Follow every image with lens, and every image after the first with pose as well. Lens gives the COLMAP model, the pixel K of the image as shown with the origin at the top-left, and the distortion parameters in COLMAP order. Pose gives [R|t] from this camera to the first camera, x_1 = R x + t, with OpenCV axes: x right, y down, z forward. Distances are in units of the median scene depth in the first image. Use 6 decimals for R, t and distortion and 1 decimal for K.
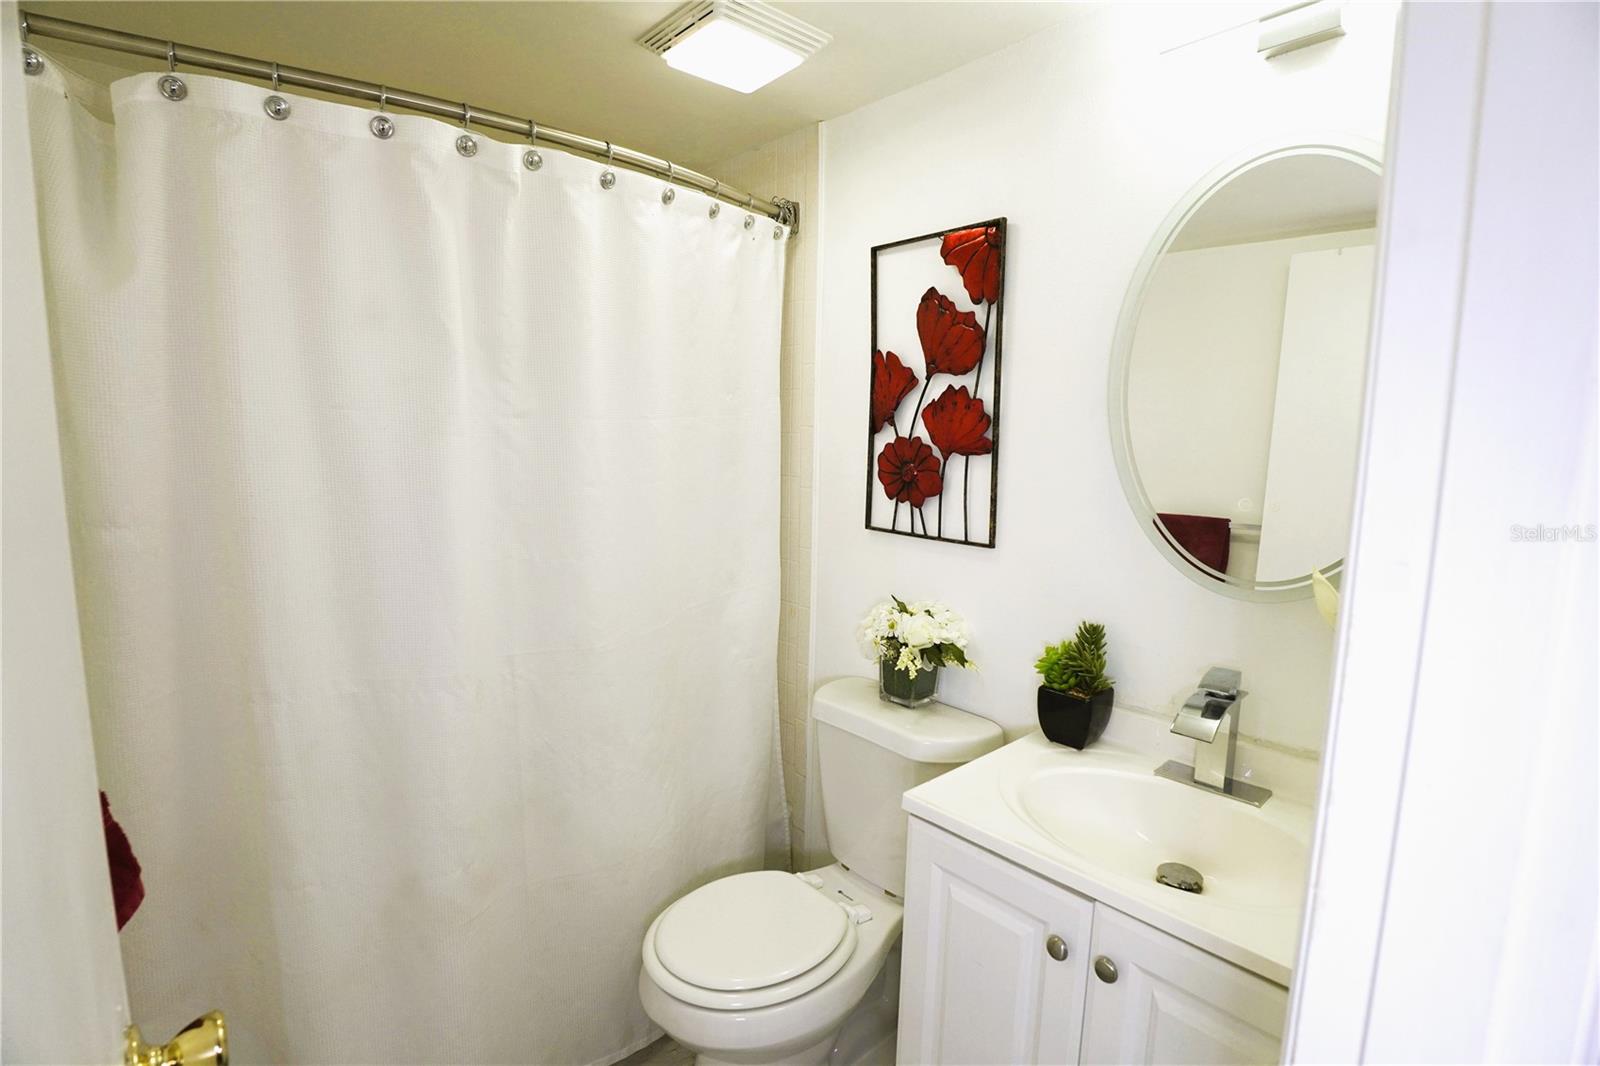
lens RADIAL K [[780.0, 0, 798.7], [0, 780.0, 534.5], [0, 0, 1]] dist [-0.022268, 0.000175]
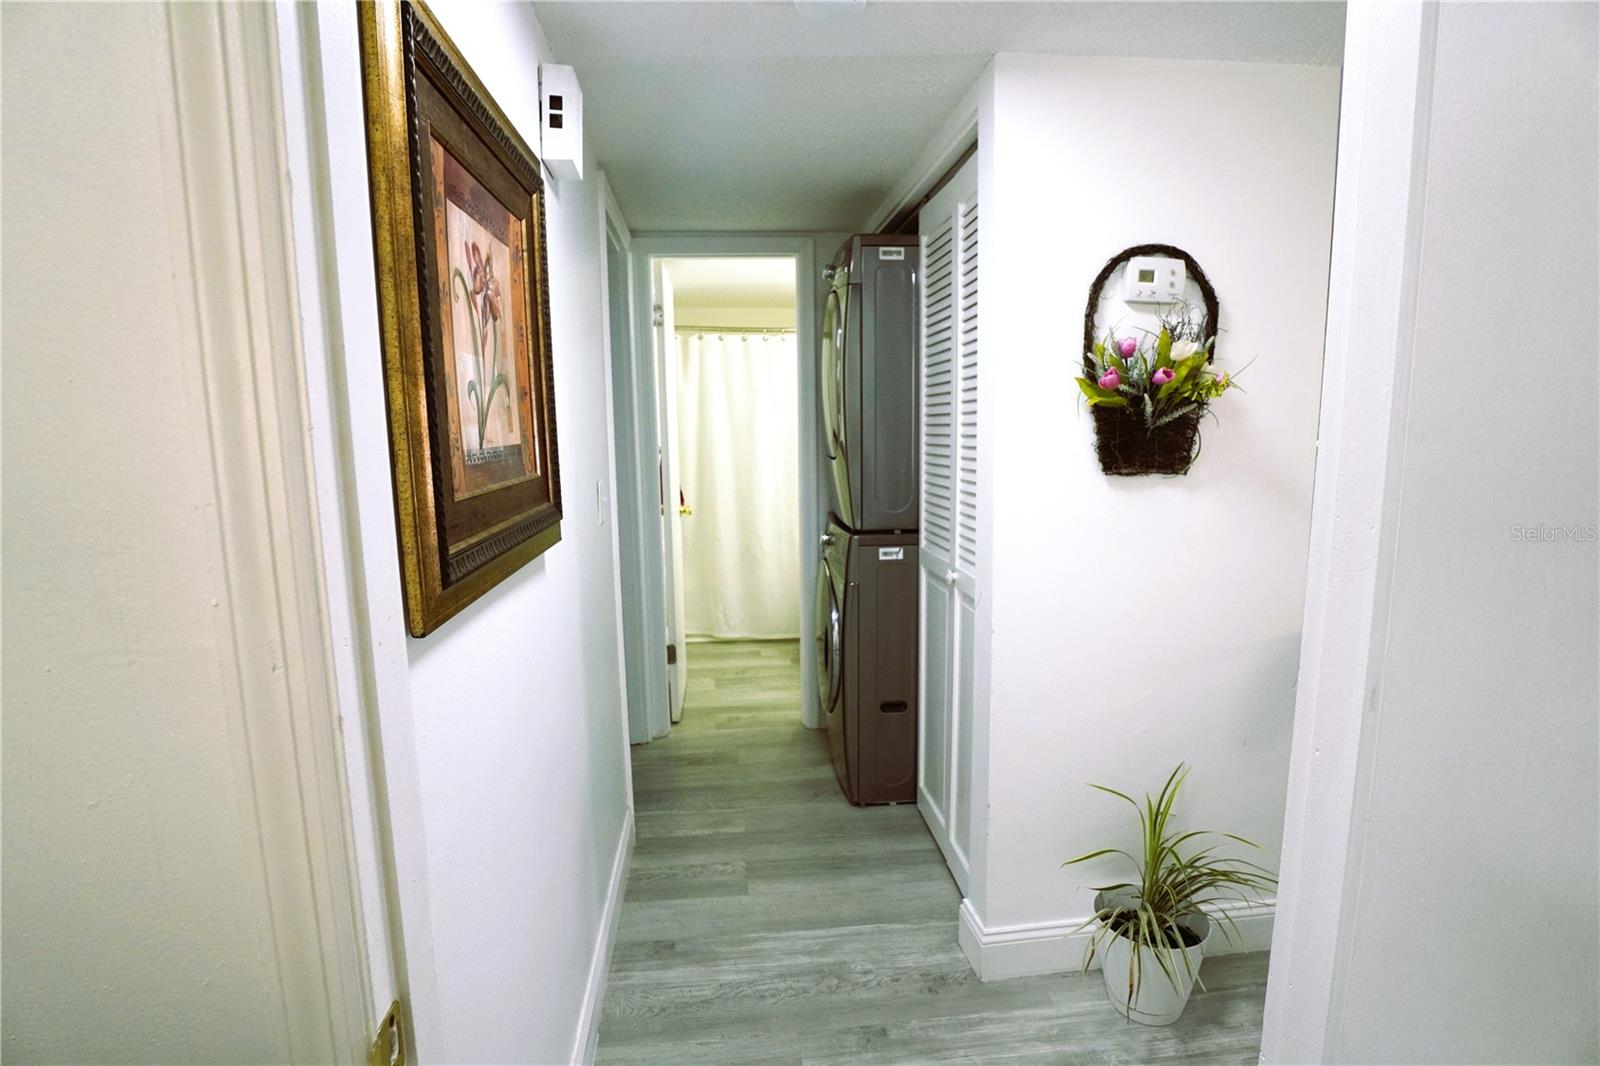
lens RADIAL K [[780.0, 0, 798.0], [0, 780.0, 531.8], [0, 0, 1]] dist [-0.022268, 0.000175]
pose [[0.827401, 0.062640, -0.558108, 2.131666], [-0.056176, 0.998007, 0.028731, 0.338781], [0.558795, 0.007580, 0.829271, -2.297508]]
